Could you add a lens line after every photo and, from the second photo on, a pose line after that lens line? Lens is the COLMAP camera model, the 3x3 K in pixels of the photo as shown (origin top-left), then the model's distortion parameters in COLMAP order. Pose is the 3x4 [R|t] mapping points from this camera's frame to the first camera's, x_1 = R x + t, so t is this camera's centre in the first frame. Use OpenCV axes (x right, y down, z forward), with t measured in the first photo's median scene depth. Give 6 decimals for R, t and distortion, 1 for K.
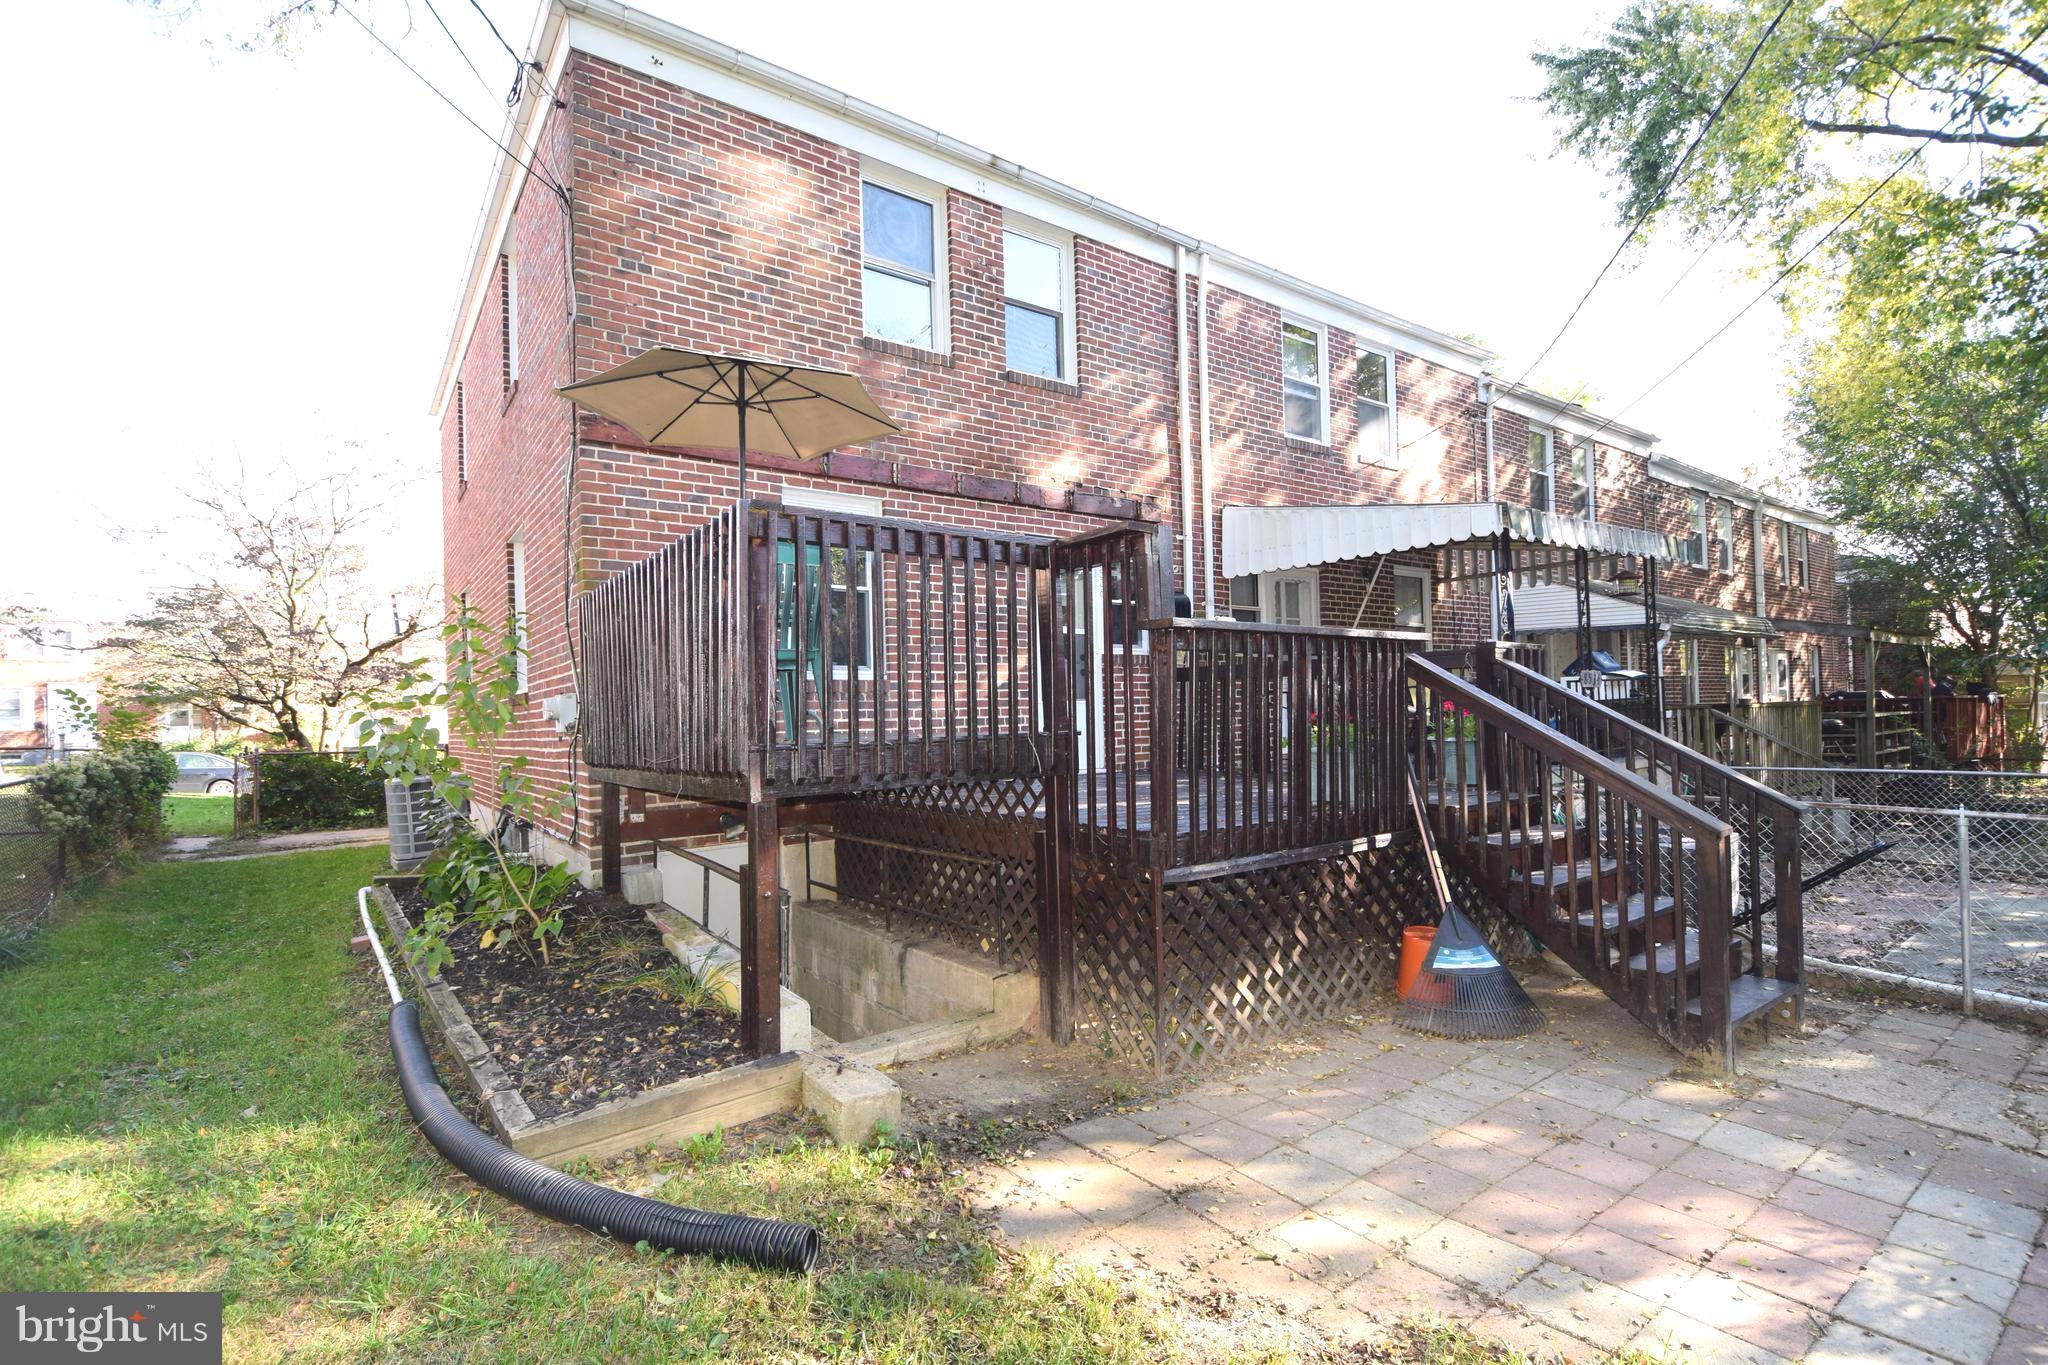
lens RADIAL K [[952.2, 0, 1051.9], [0, 952.2, 693.7], [0, 0, 1]] dist [0.021660, -0.027542]
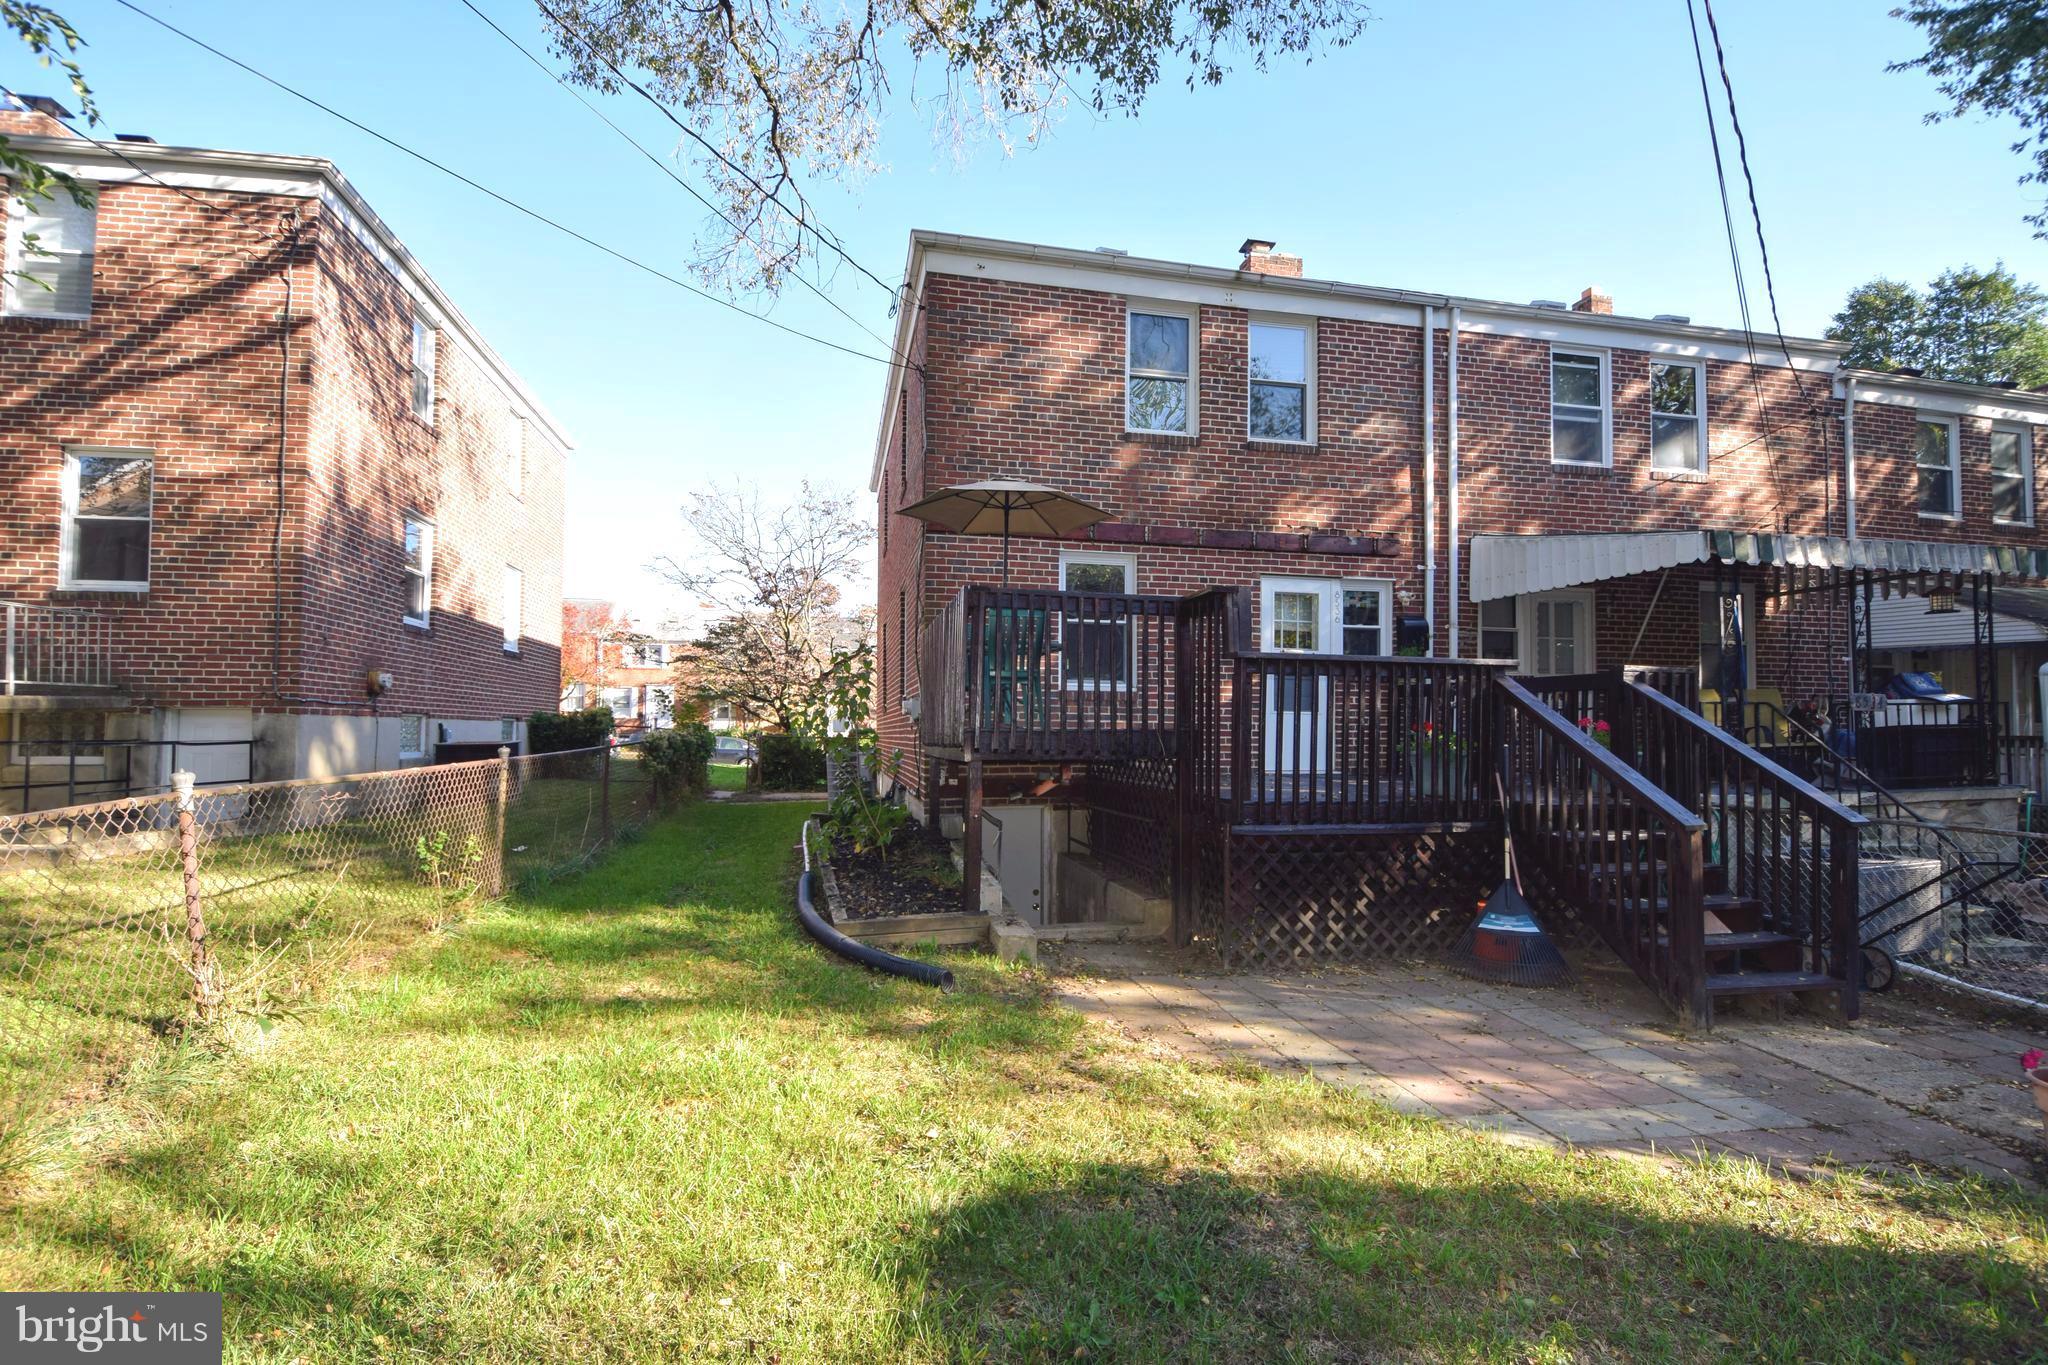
lens RADIAL K [[902.3, 0, 1024.0], [0, 902.3, 682.5], [0, 0, 1]] dist [0.016462, -0.021520]
pose [[0.912512, 0.011560, -0.408886, 0.156417], [-0.021608, 0.999567, -0.019962, 0.000818], [0.408478, 0.027051, 0.912367, -0.157203]]
